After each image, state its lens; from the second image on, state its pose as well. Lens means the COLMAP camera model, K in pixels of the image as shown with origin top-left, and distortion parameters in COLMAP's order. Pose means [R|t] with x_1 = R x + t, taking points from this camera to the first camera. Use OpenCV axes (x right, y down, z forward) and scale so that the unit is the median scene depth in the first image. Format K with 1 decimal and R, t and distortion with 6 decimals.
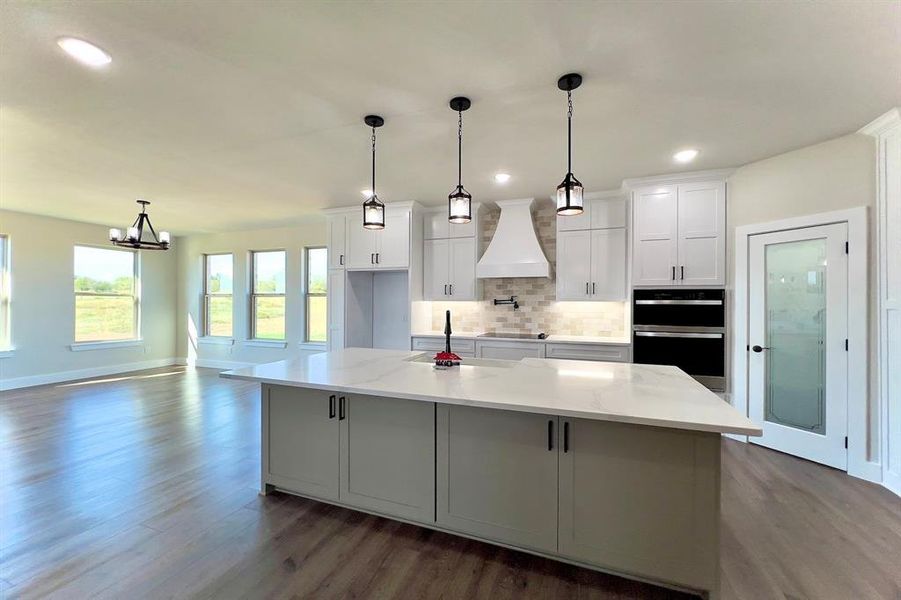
lens RADIAL K [[348.9, 0, 447.4], [0, 348.9, 294.7], [0, 0, 1]] dist [-0.000887, -0.001234]
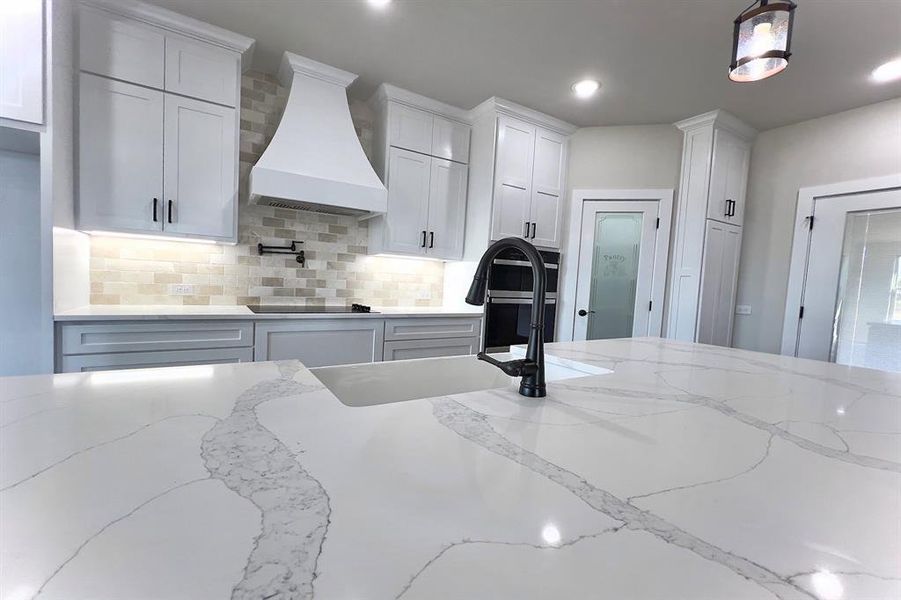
lens RADIAL K [[371.9, 0, 443.5], [0, 371.9, 303.8], [0, 0, 1]] dist [-0.013166, 0.000219]
pose [[0.611583, -0.022970, 0.790847, -0.153963], [-0.061566, 0.995166, 0.076515, 0.046185], [-0.788781, -0.095485, 0.607213, 0.436534]]
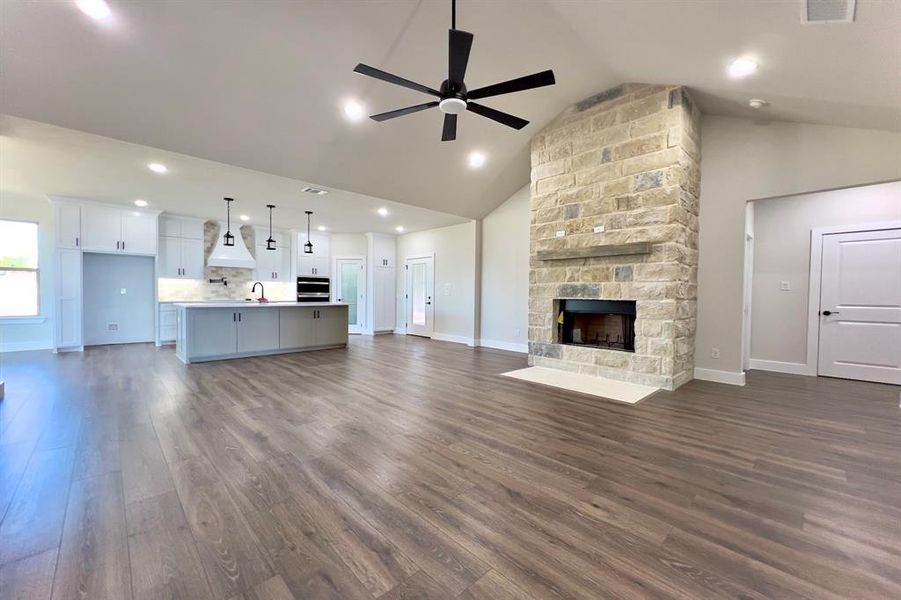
lens RADIAL K [[371.7, 0, 467.7], [0, 371.7, 303.8], [0, 0, 1]] dist [-0.024680, 0.000032]
pose [[0.407422, -0.024054, 0.912923, -0.958028], [-0.031621, 0.998682, 0.040426, 0.020714], [-0.912692, -0.045338, 0.406124, -0.790168]]
